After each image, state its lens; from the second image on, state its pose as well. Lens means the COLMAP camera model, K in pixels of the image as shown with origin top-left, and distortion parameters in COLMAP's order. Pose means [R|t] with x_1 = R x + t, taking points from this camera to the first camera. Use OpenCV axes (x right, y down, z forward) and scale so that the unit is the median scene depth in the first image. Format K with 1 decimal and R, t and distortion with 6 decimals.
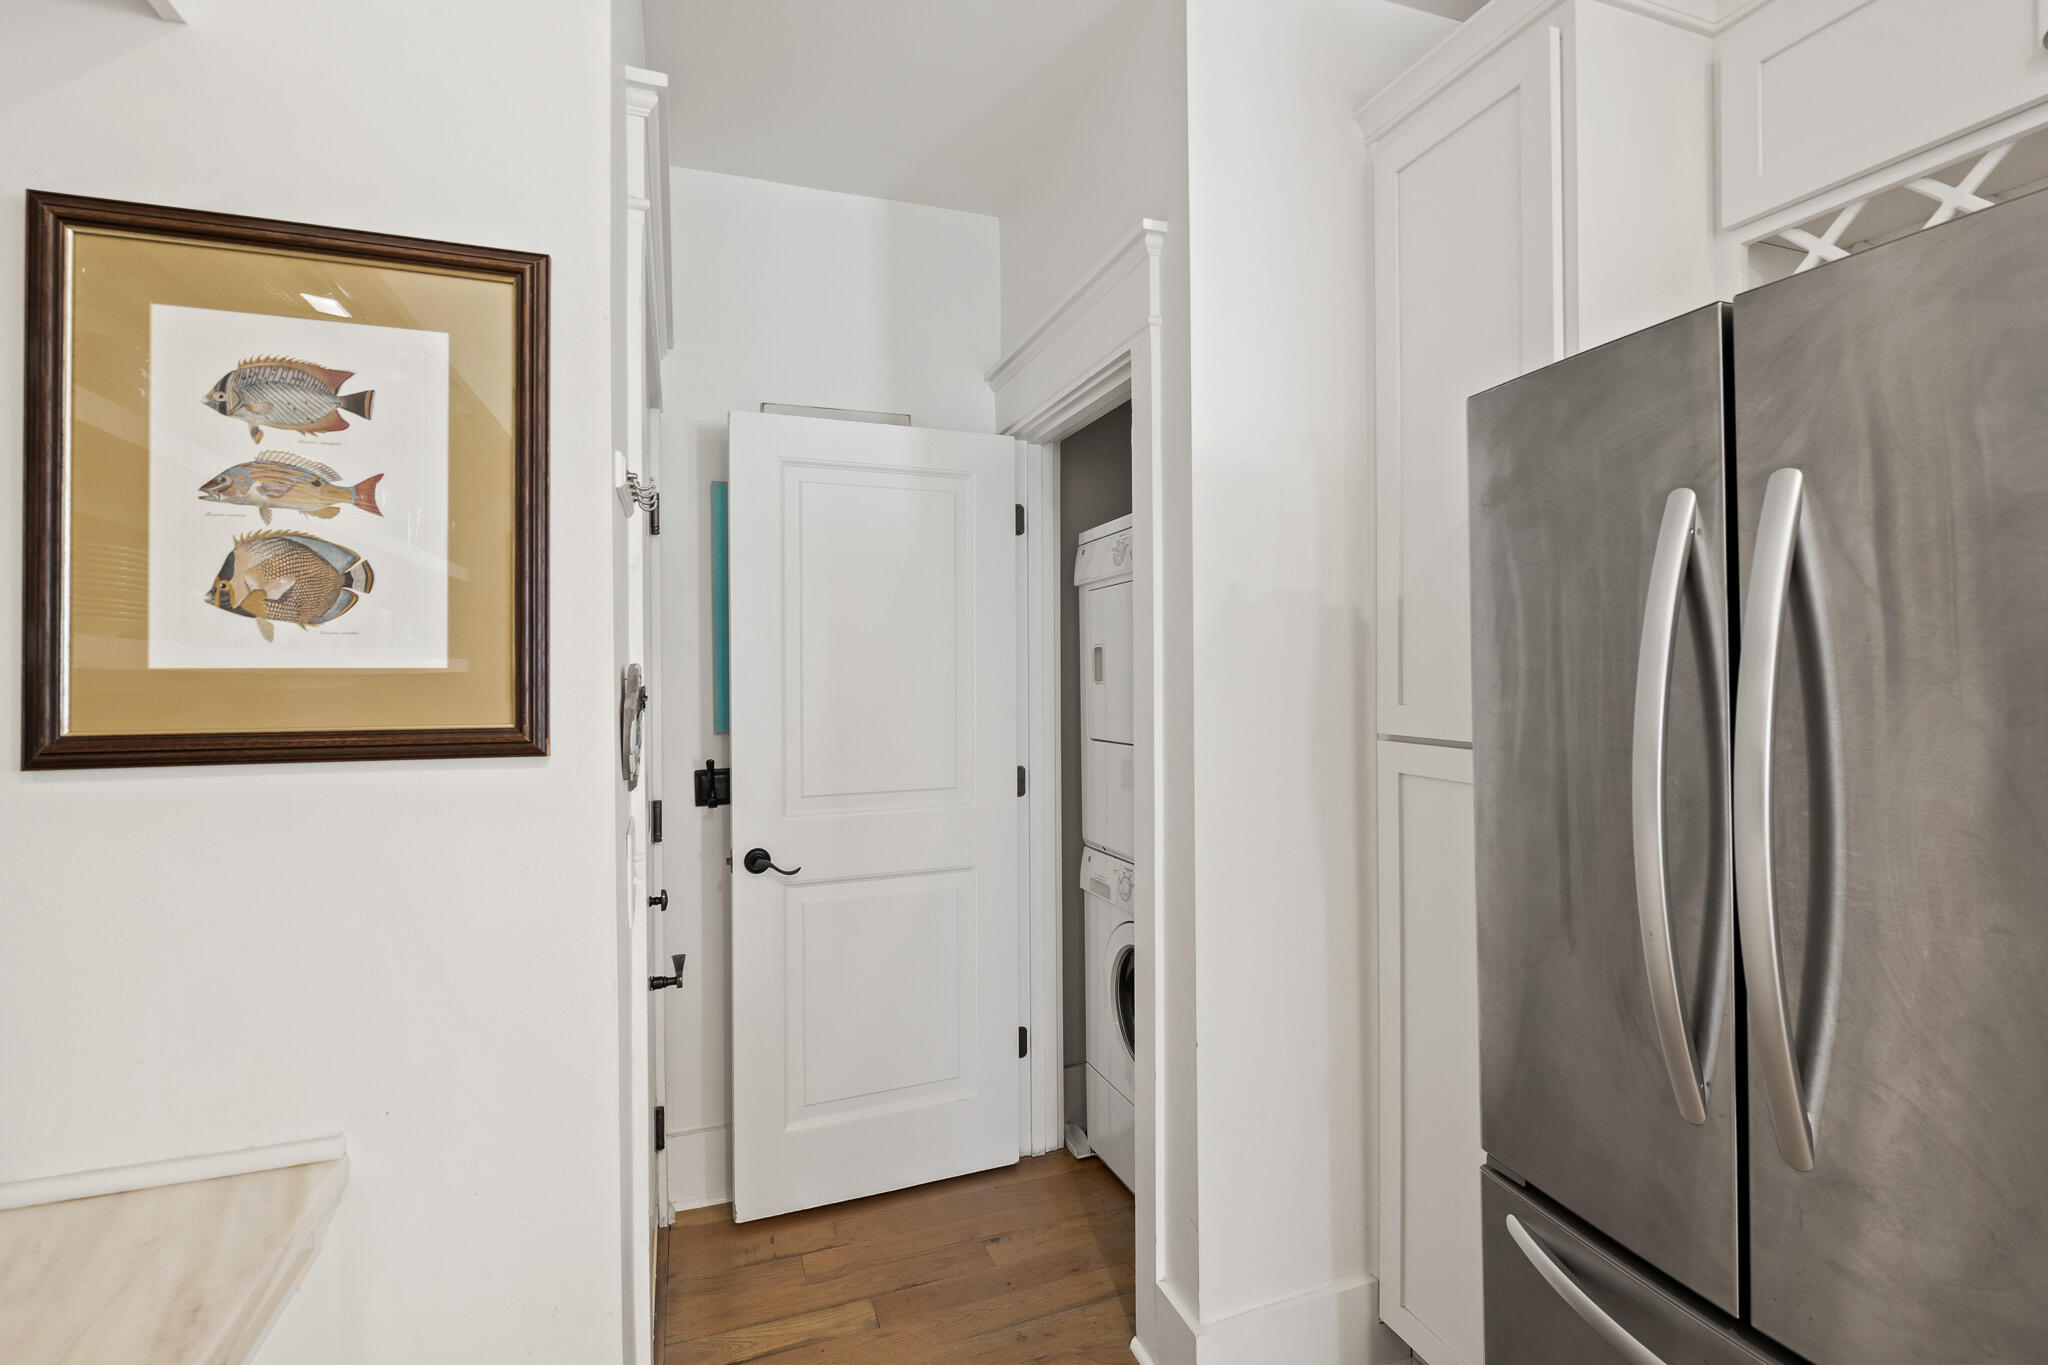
lens RADIAL K [[892.8, 0, 1018.2], [0, 892.8, 667.1], [0, 0, 1]] dist [-0.004186, -0.002471]
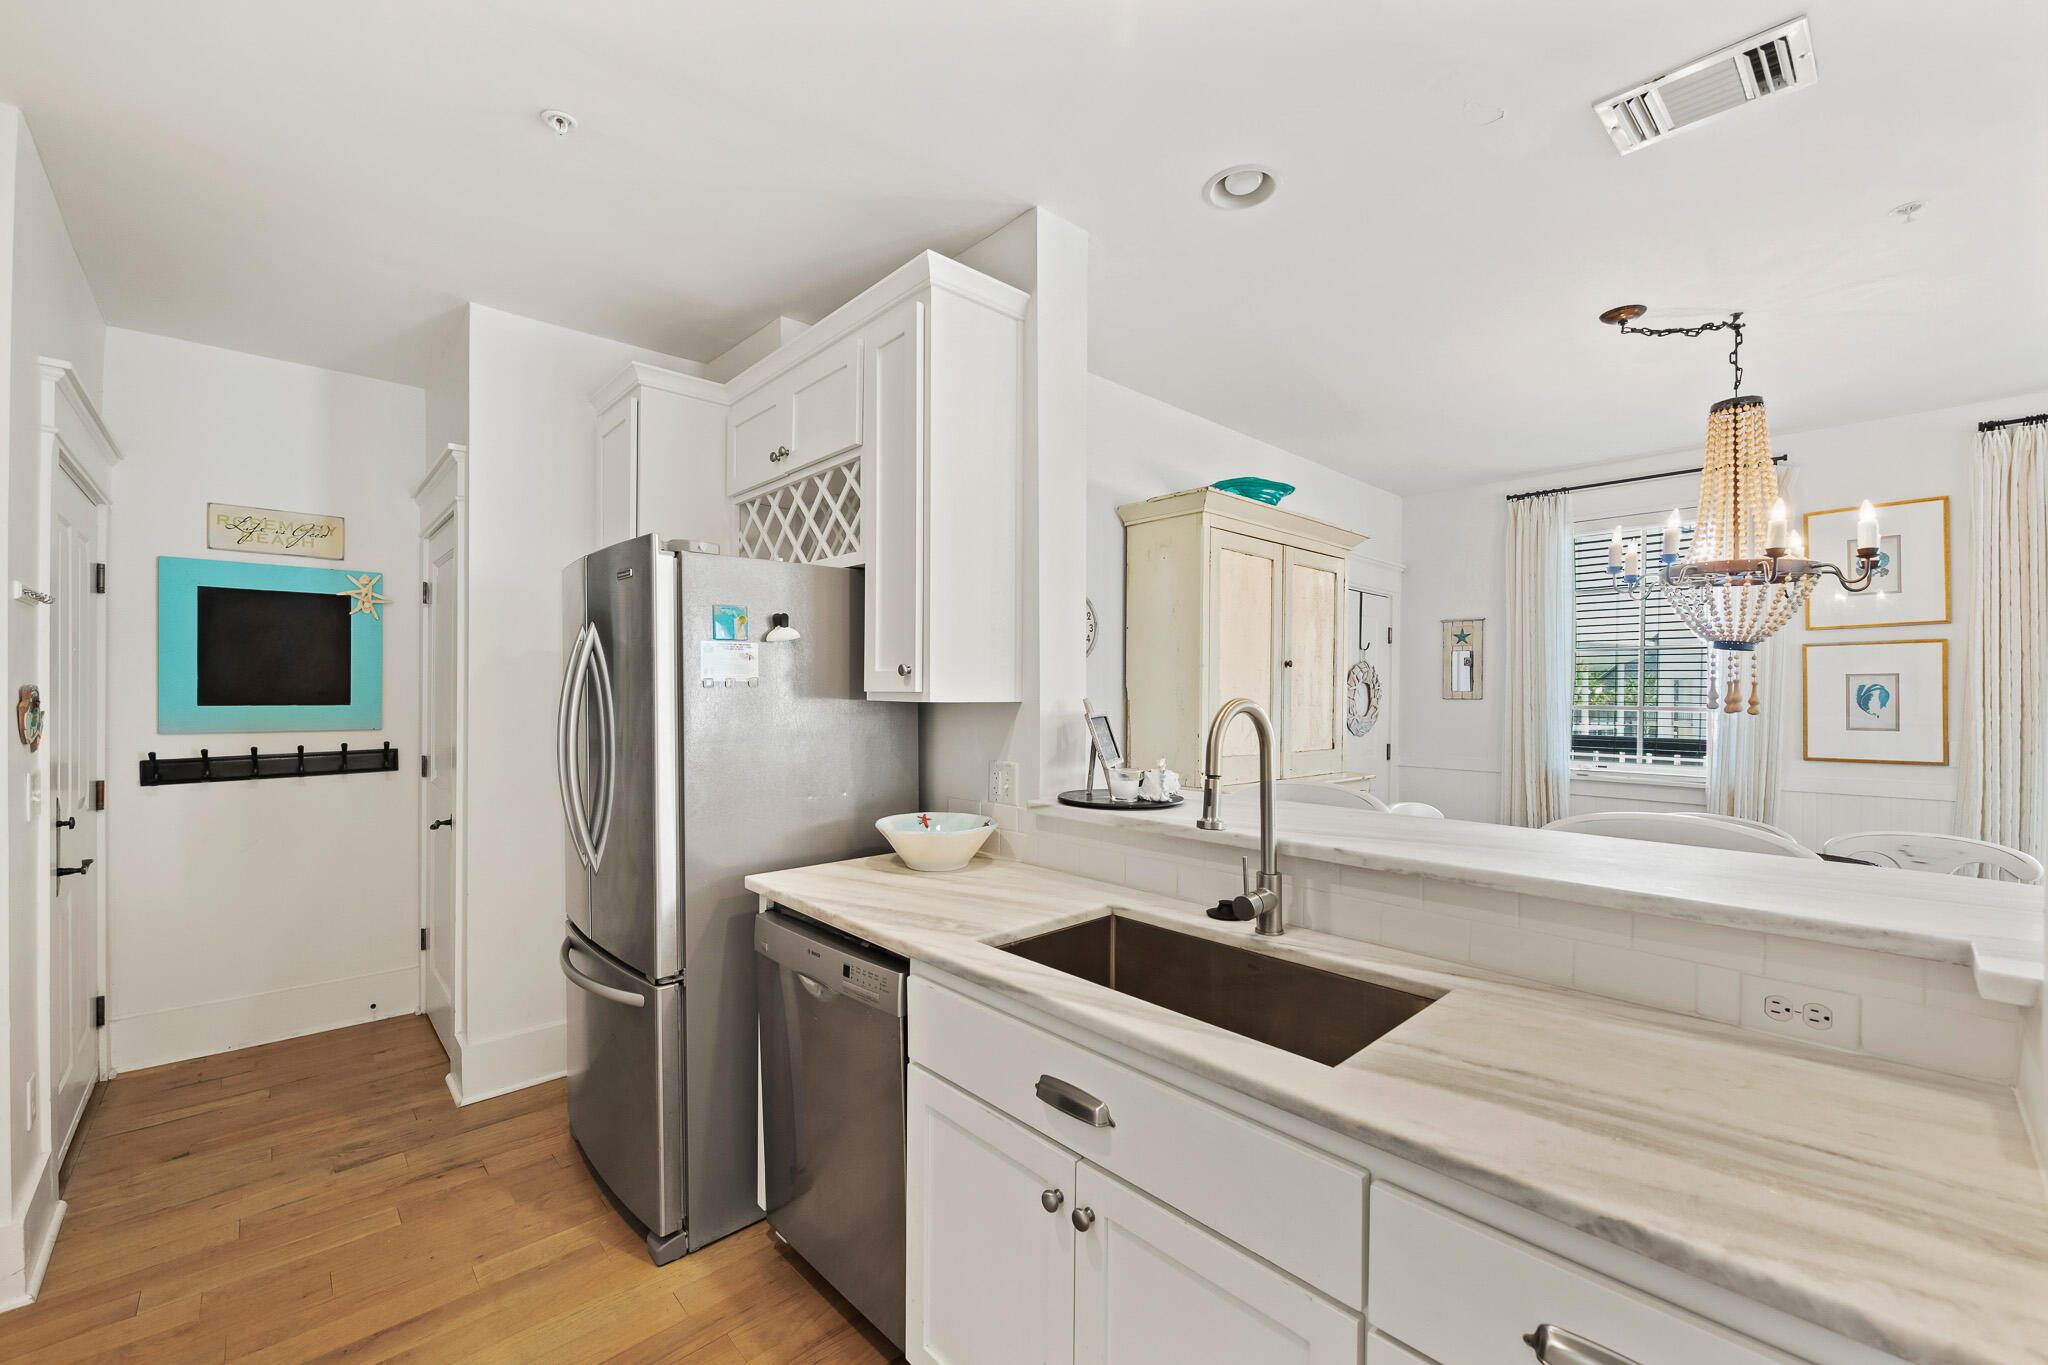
lens RADIAL K [[814.7, 0, 1021.5], [0, 814.7, 692.0], [0, 0, 1]] dist [-0.002117, -0.000386]
pose [[0.927668, 0.010351, 0.373262, 0.526533], [-0.009640, 0.999946, -0.003772, -0.003222], [-0.373281, -0.000099, 0.927718, -0.836383]]
